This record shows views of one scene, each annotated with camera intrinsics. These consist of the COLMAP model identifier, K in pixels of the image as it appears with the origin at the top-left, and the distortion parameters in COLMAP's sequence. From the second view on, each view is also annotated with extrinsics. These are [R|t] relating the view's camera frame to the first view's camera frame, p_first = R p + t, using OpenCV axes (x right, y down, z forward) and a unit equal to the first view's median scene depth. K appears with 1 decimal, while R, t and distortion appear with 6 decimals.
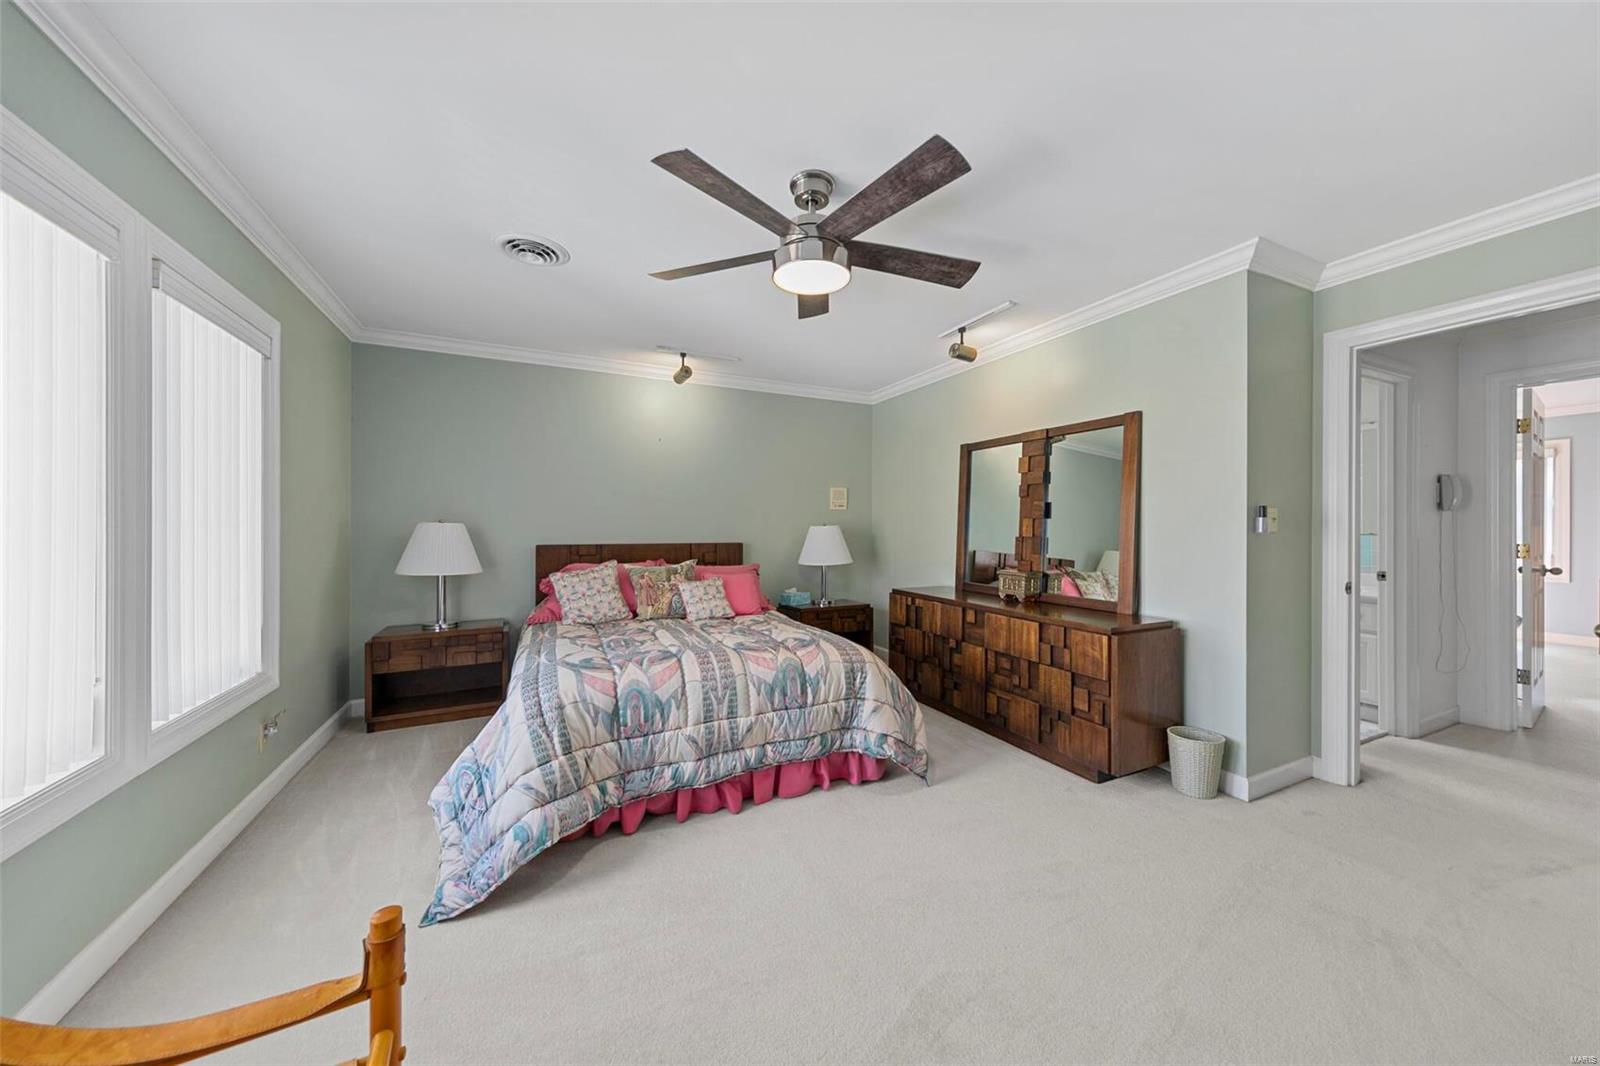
lens RADIAL K [[549.8, 0, 800.0], [0, 549.8, 533.0], [0, 0, 1]] dist [0.000400, 0.000003]
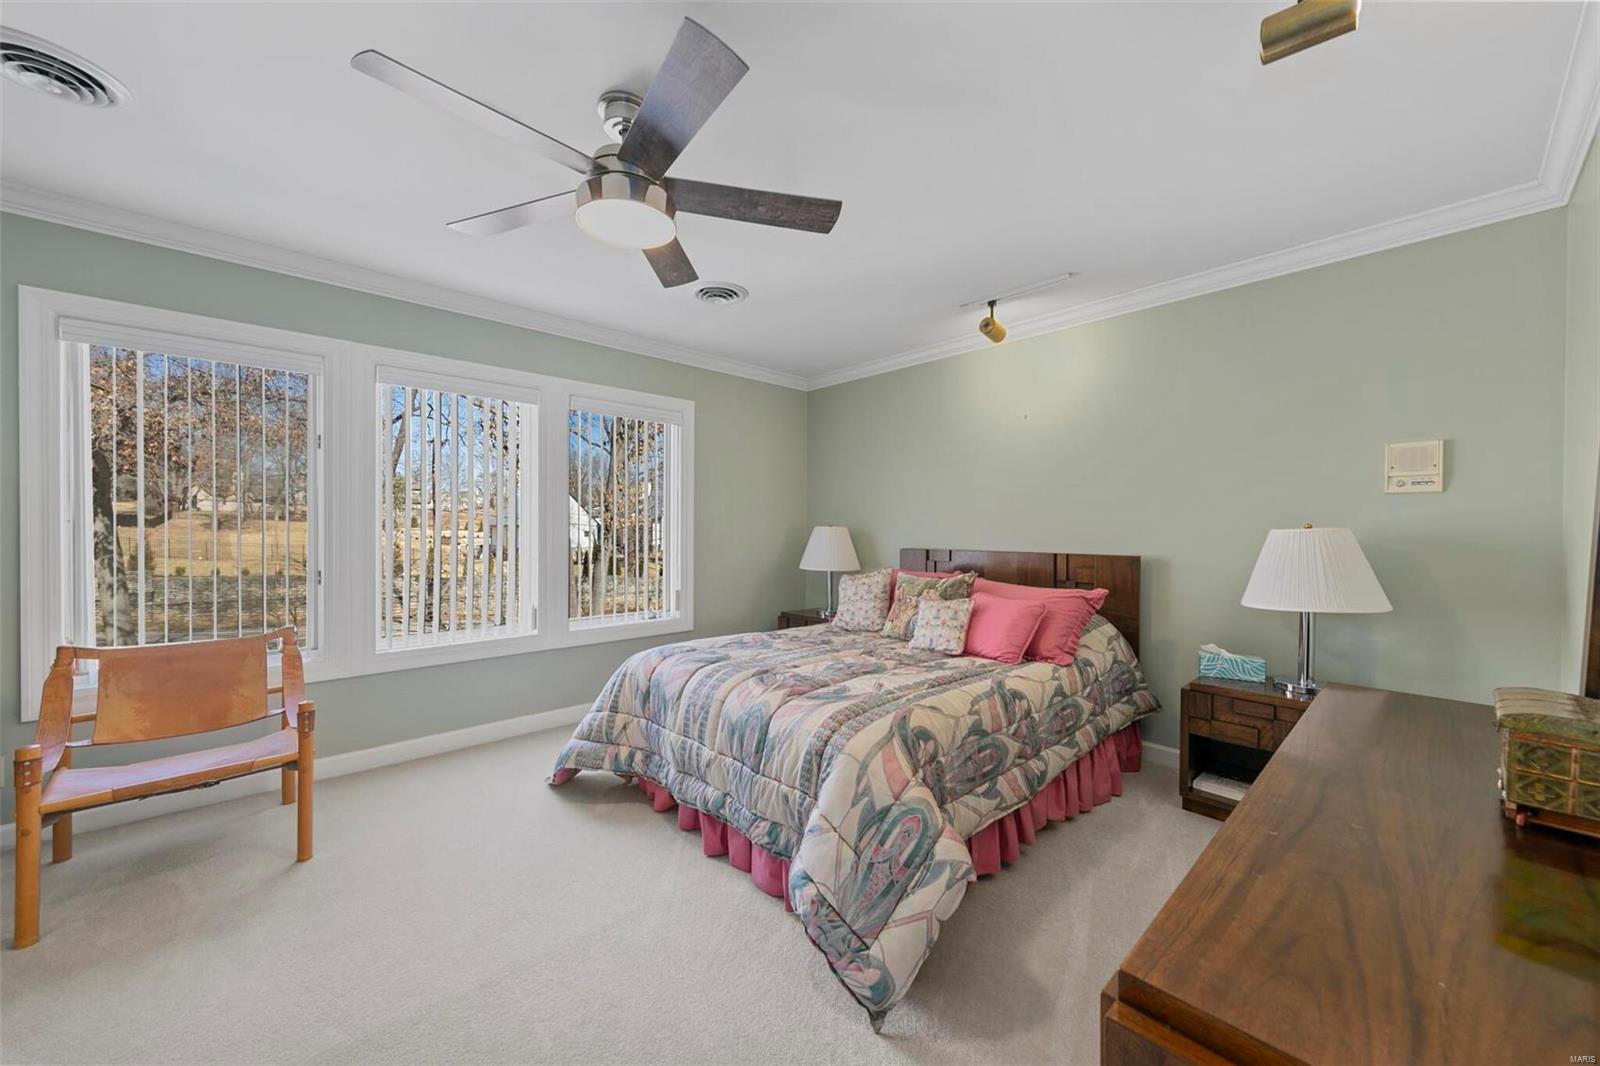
lens RADIAL K [[587.1, 0, 800.0], [0, 587.1, 533.0], [0, 0, 1]] dist [0.000222, 0.000074]
pose [[0.289247, 0.004843, -0.957242, 0.776897], [-0.013896, 0.999903, 0.000860, -0.007079], [0.957154, 0.013053, 0.289286, 0.817600]]
